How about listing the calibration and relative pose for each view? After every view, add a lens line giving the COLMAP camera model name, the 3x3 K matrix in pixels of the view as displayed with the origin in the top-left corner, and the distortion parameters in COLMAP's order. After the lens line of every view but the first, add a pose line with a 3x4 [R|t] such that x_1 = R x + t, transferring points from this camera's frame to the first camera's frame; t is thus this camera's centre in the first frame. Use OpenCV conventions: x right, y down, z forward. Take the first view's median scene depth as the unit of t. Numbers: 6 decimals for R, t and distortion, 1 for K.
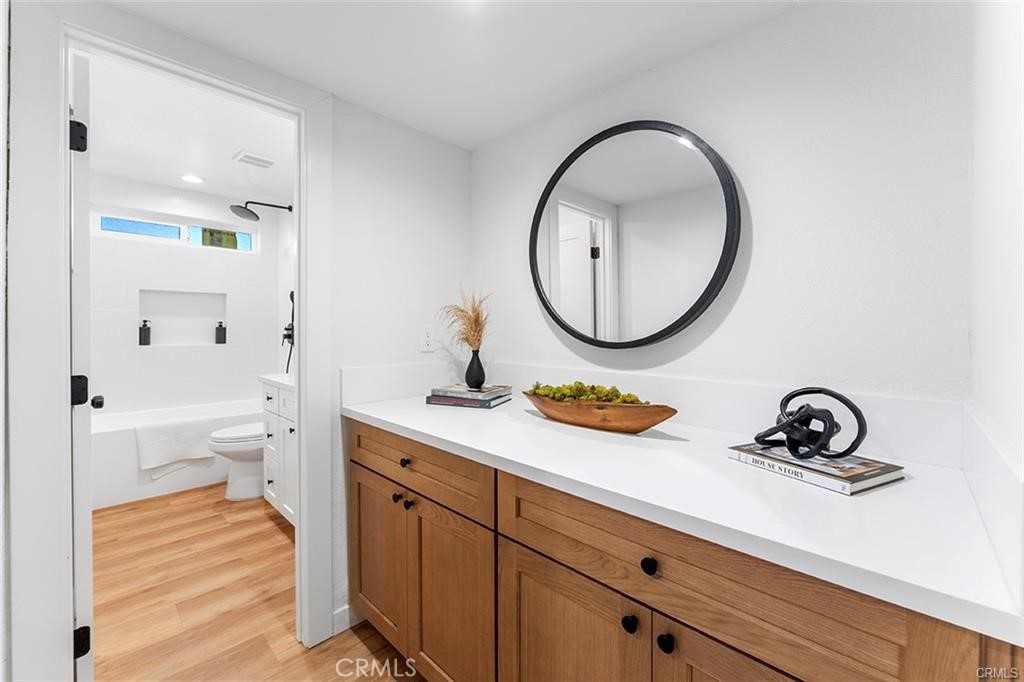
lens RADIAL K [[420.0, 0, 522.3], [0, 420.0, 331.8], [0, 0, 1]] dist [-0.008028, -0.000181]
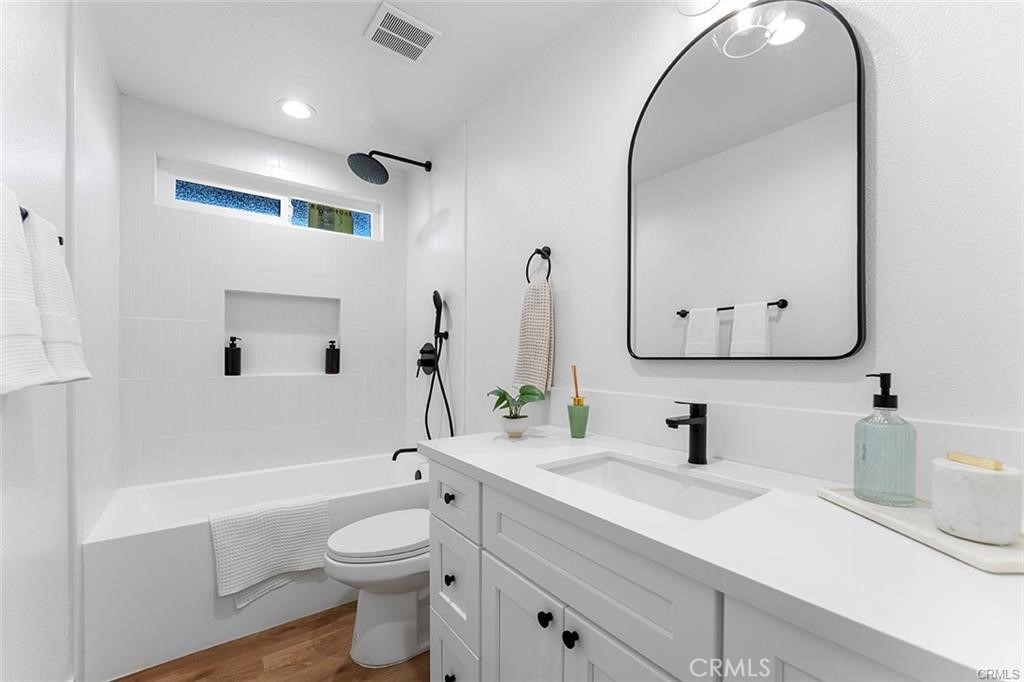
lens RADIAL K [[420.0, 0, 494.1], [0, 420.0, 360.3], [0, 0, 1]] dist [-0.008028, -0.000181]
pose [[0.976315, 0.000043, -0.216355, -0.343096], [-0.000458, 0.999998, -0.001870, 0.009202], [0.216354, 0.001924, 0.976313, 0.424051]]
